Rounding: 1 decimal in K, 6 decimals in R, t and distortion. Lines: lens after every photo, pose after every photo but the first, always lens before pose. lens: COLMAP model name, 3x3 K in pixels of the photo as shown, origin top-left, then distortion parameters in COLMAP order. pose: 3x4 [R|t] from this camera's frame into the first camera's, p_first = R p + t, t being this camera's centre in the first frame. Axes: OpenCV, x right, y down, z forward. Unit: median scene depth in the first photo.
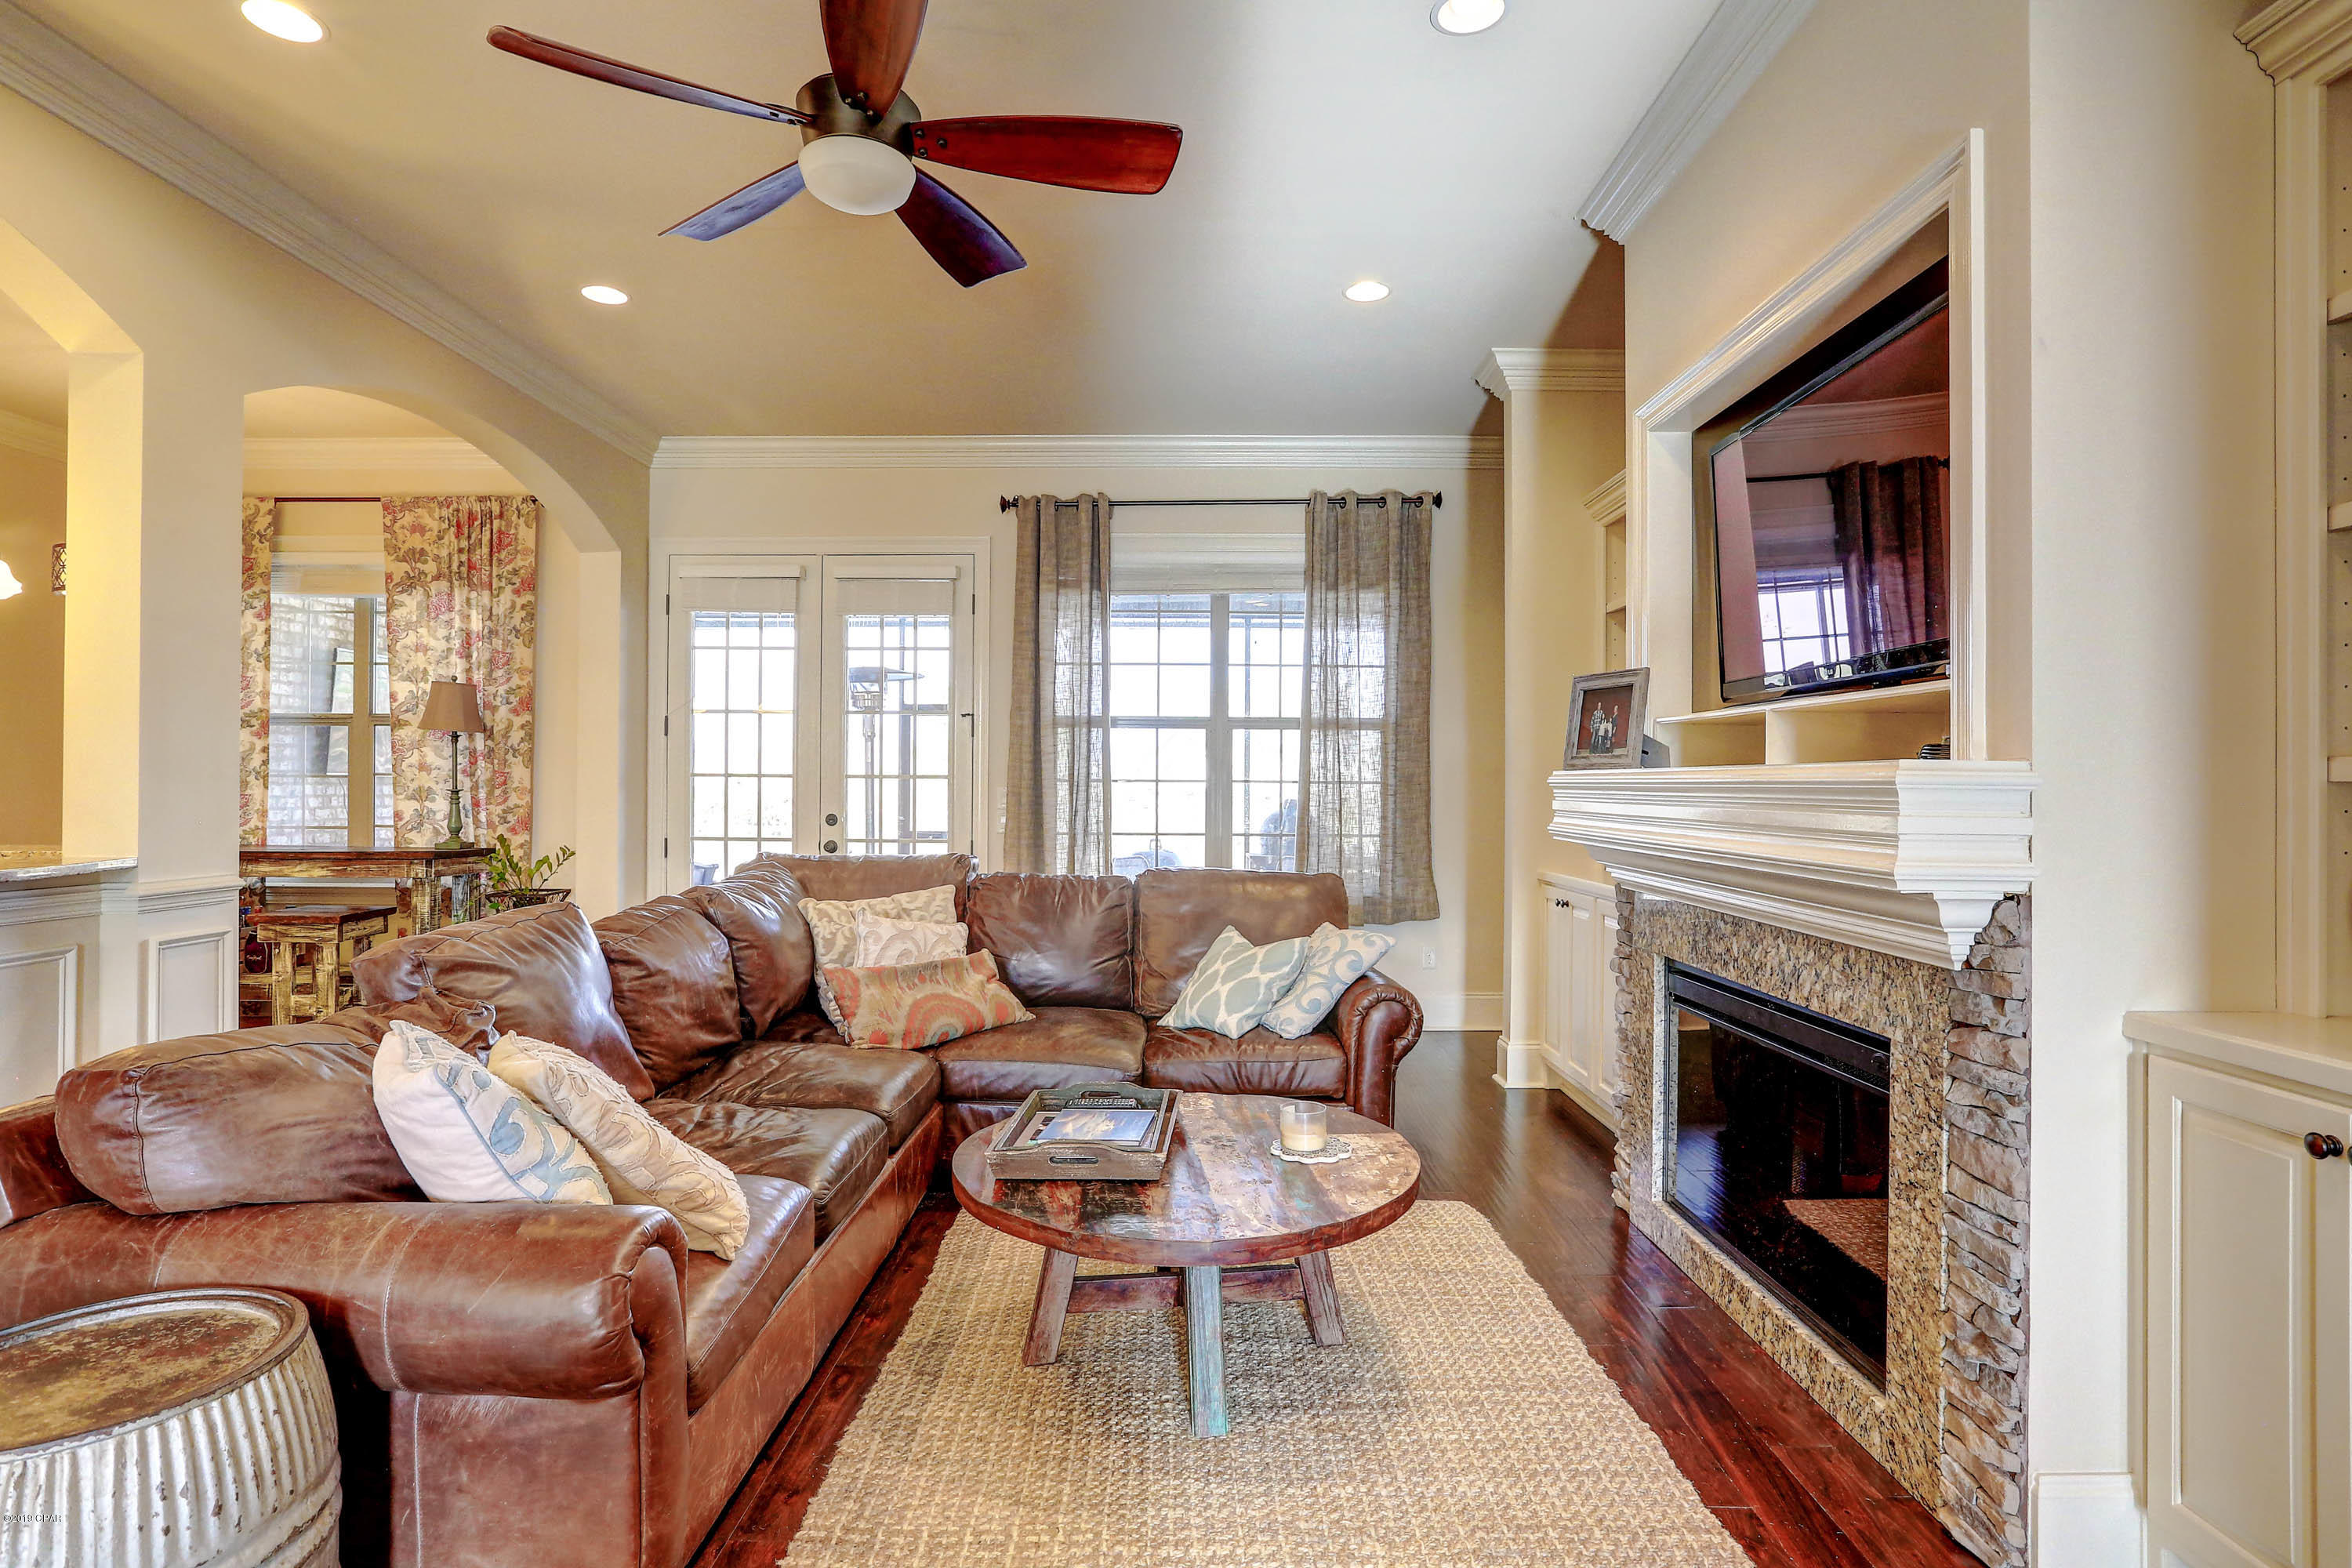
lens RADIAL K [[1201.1, 0, 1165.7], [0, 1201.1, 772.4], [0, 0, 1]] dist [-0.026147, 0.011072]
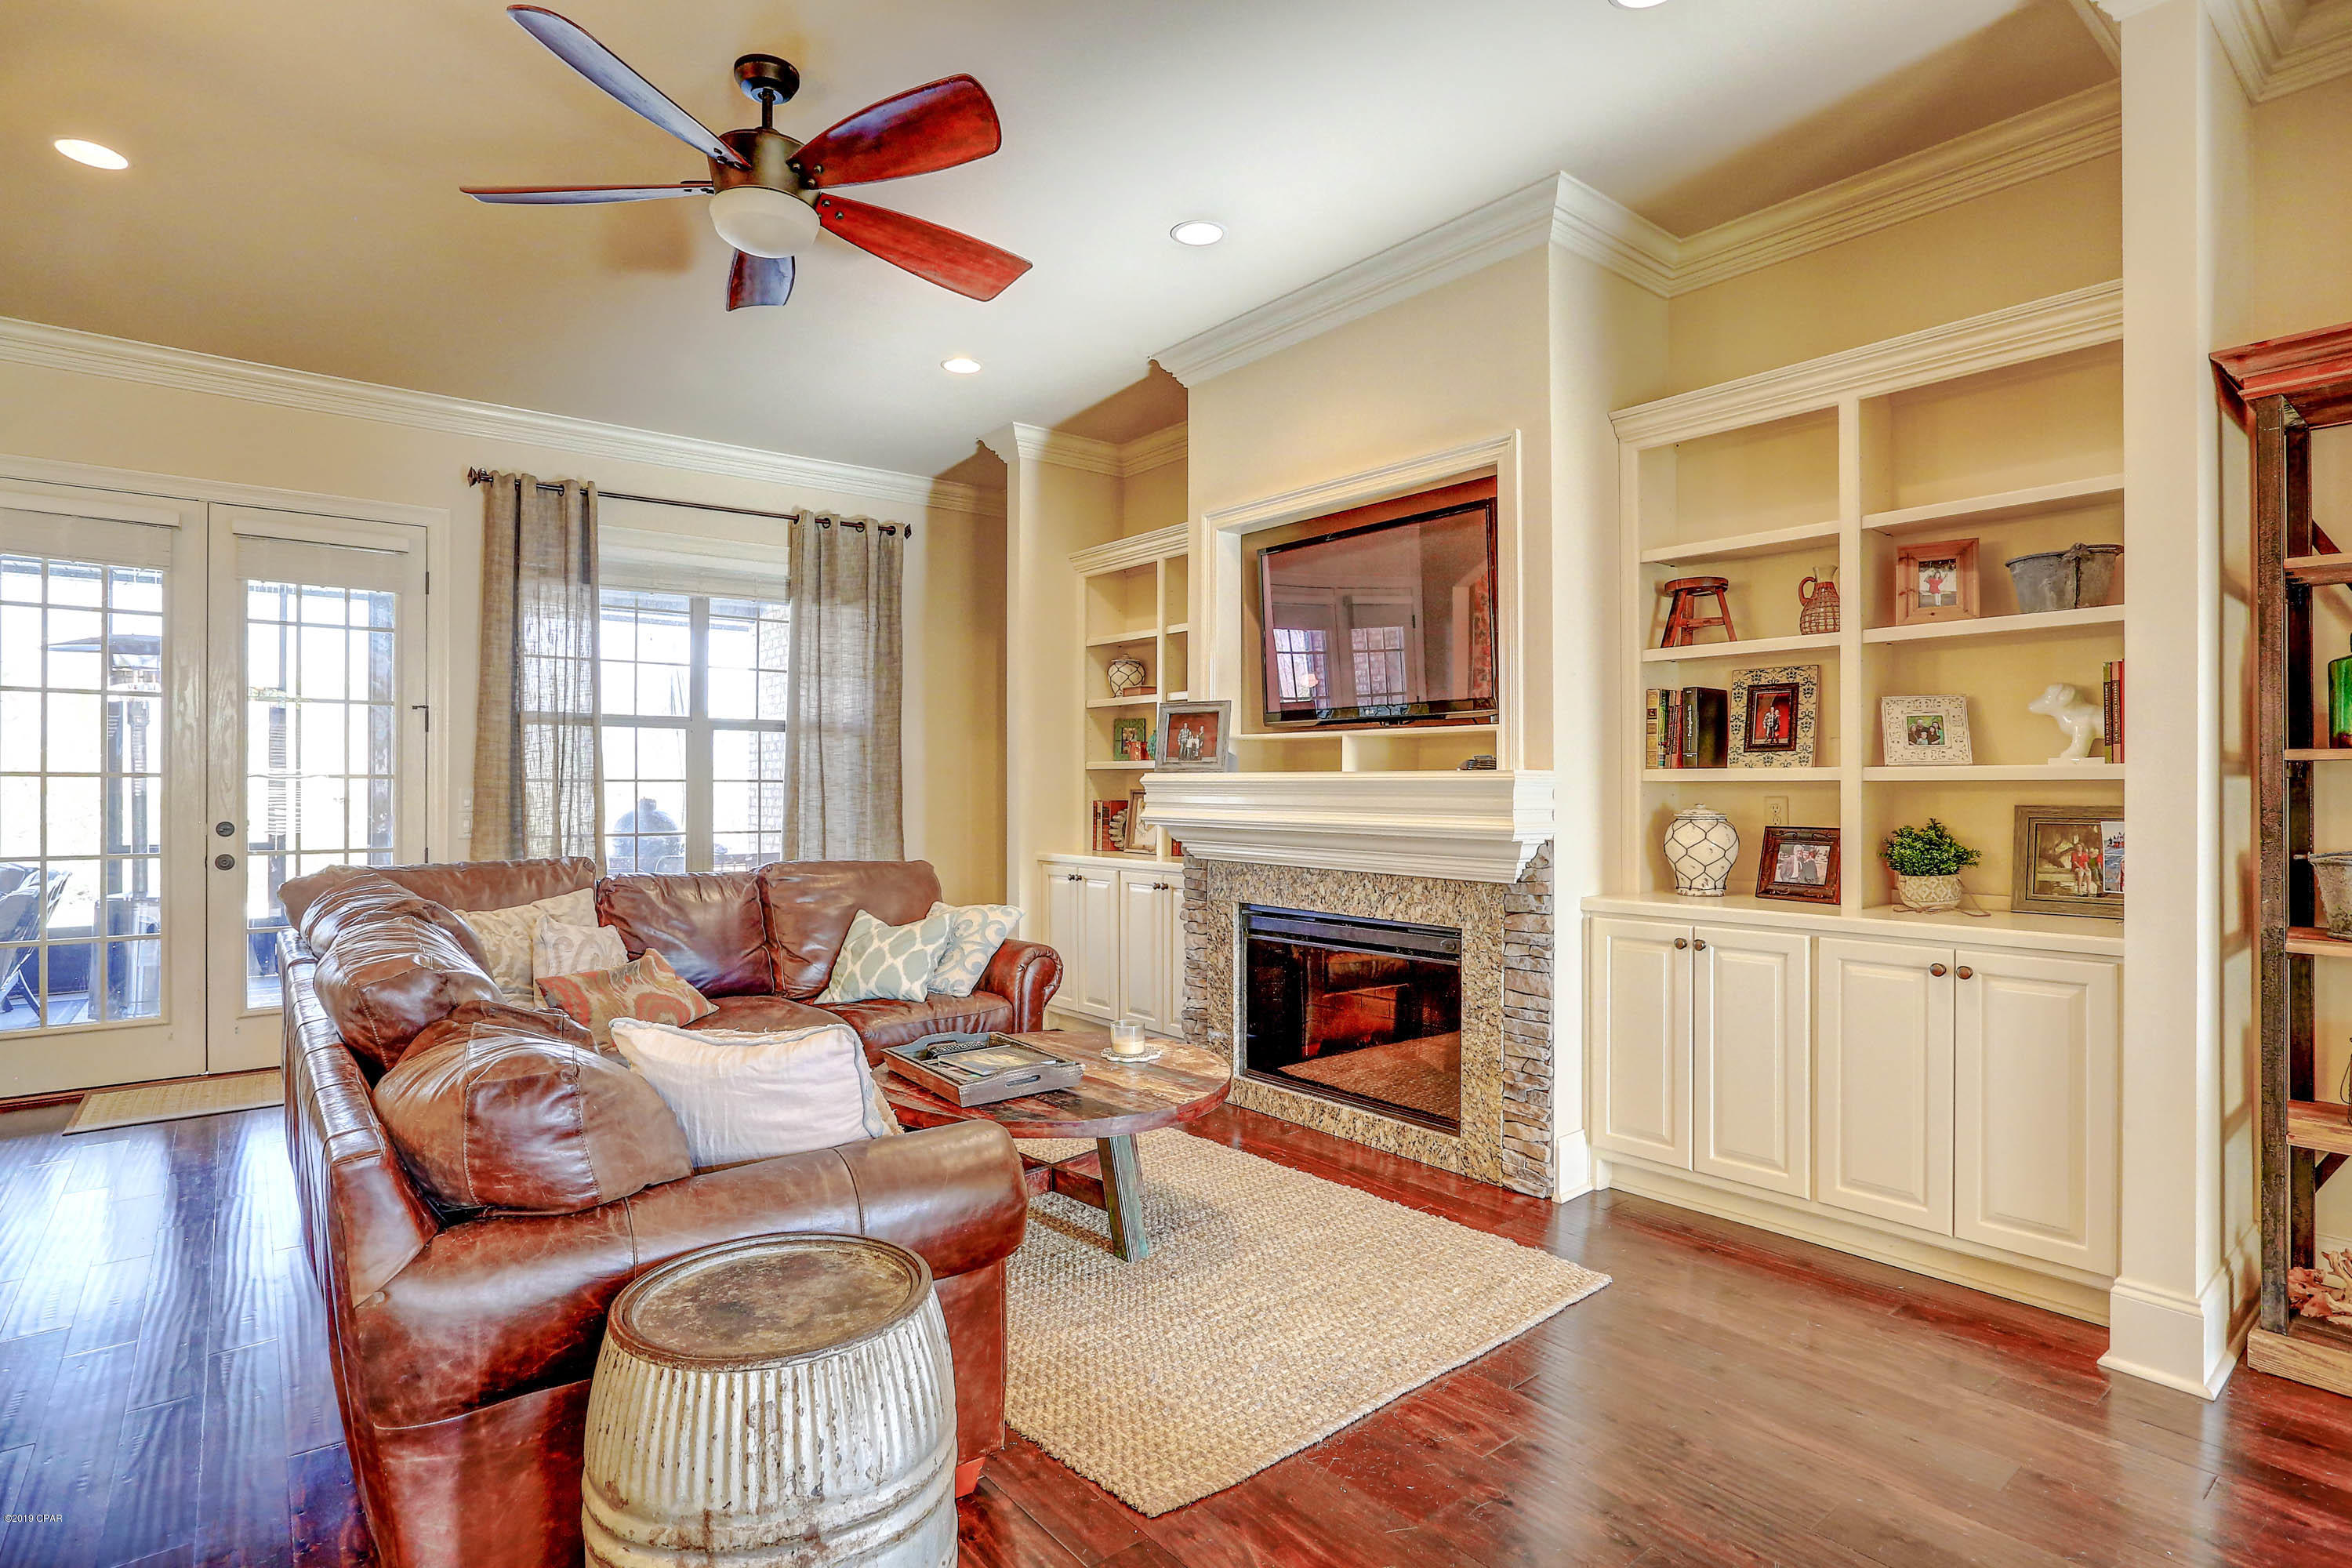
lens RADIAL K [[1201.1, 0, 1162.5], [0, 1201.1, 783.5], [0, 0, 1]] dist [-0.026147, 0.011072]
pose [[0.773774, -0.003046, 0.633454, -0.462161], [-0.003470, 0.999953, 0.009047, -0.001583], [-0.633452, -0.009198, 0.773727, -0.044369]]
